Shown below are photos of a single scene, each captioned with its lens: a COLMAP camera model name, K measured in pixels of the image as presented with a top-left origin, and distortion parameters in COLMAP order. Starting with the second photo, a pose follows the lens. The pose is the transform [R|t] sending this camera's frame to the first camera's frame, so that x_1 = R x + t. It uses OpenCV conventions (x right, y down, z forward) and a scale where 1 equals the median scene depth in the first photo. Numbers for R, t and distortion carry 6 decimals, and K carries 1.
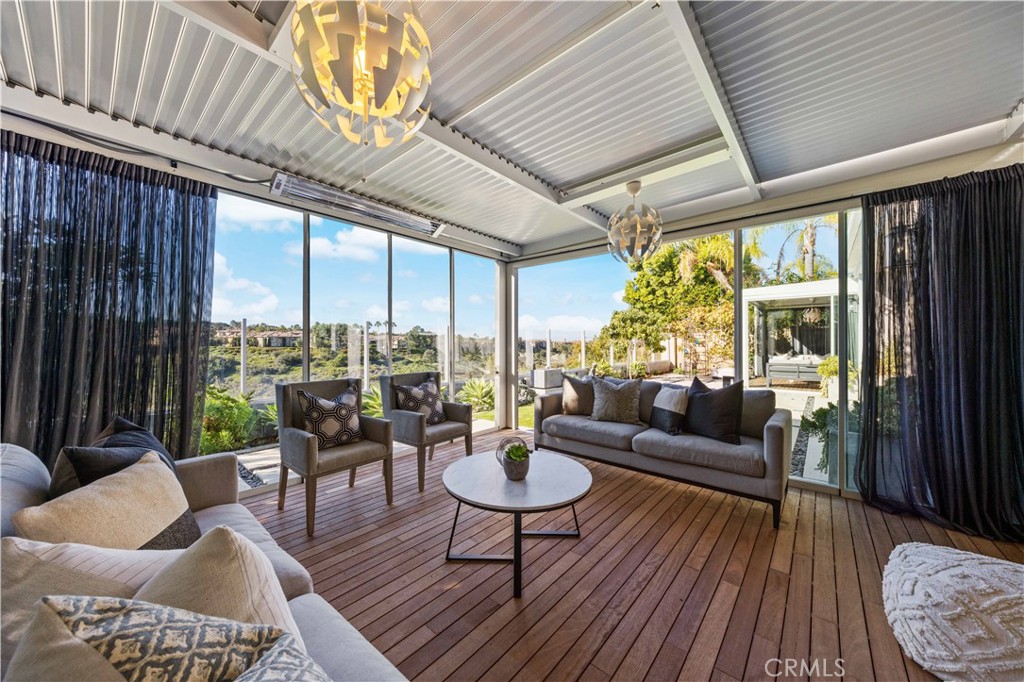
lens RADIAL K [[360.5, 0, 515.1], [0, 360.5, 338.6], [0, 0, 1]] dist [0.000977, 0.000051]
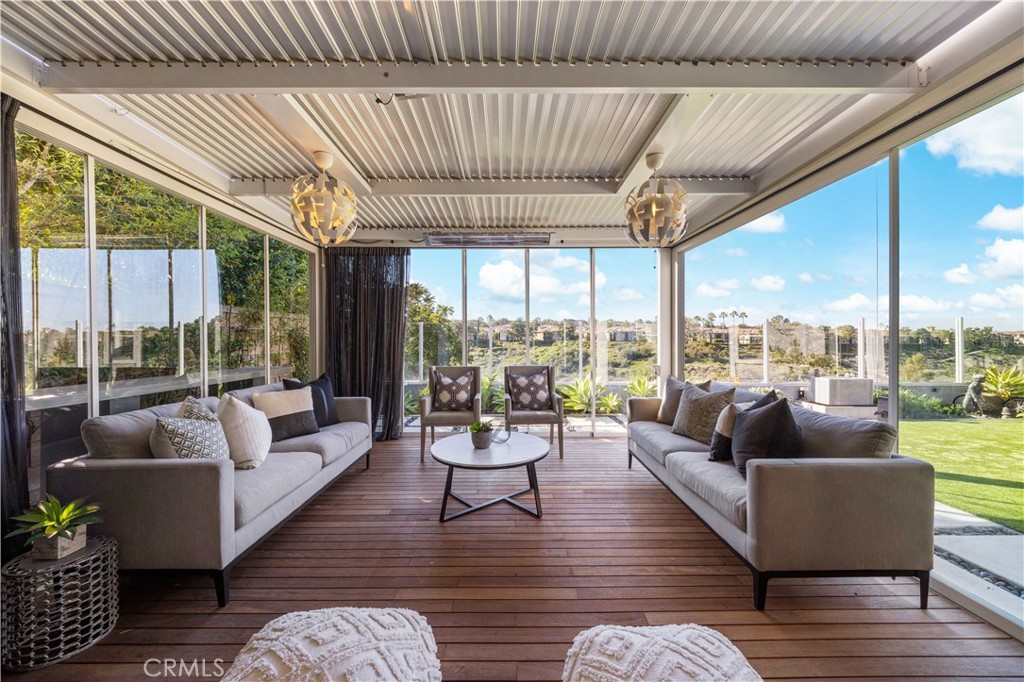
lens RADIAL K [[403.7, 0, 510.8], [0, 403.7, 341.1], [0, 0, 1]] dist [0.000273, 0.000045]
pose [[0.641780, 0.005760, -0.766867, 0.479918], [0.010564, 0.999811, 0.016350, -0.004991], [0.766816, -0.018594, 0.641598, 0.069899]]
